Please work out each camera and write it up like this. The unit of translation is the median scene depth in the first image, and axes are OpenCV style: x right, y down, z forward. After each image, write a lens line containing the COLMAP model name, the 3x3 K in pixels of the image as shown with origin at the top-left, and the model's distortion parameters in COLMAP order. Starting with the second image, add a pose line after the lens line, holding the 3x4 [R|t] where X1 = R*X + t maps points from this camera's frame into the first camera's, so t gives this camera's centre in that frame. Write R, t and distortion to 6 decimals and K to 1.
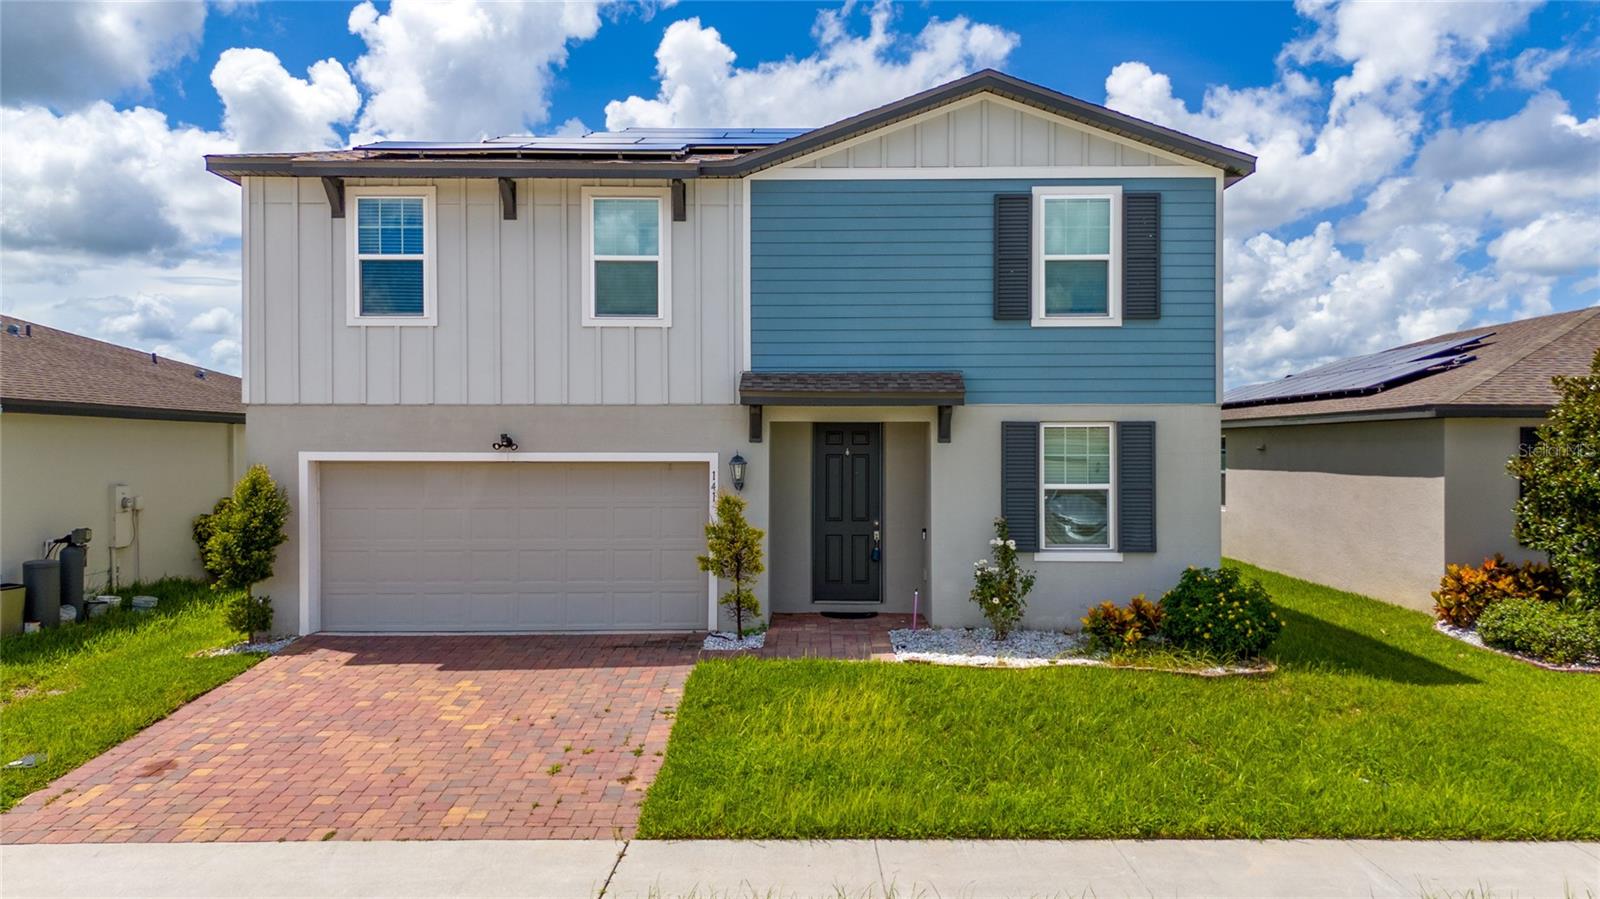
lens RADIAL K [[1189.1, 0, 800.1], [0, 1189.1, 457.3], [0, 0, 1]] dist [0.048634, -0.006487]
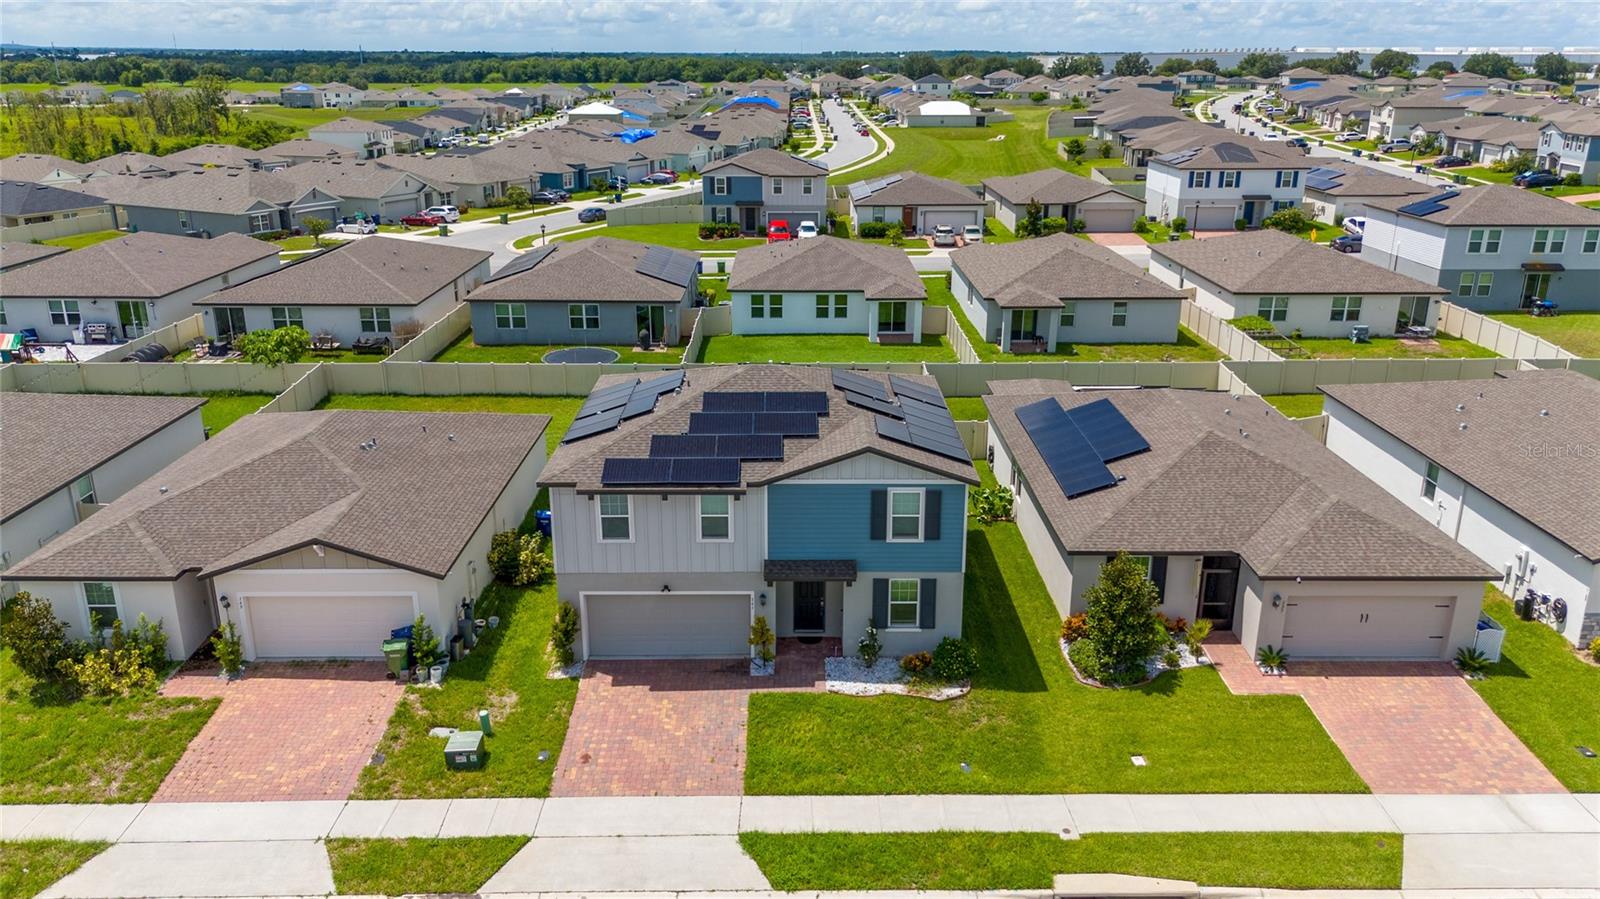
lens RADIAL K [[1189.1, 0, 805.8], [0, 1189.1, 439.5], [0, 0, 1]] dist [0.048634, -0.006487]
pose [[0.999793, -0.003418, 0.020076, -0.012753], [-0.002766, 0.953888, 0.300149, -1.013428], [-0.020176, -0.300143, 0.953681, -1.192042]]
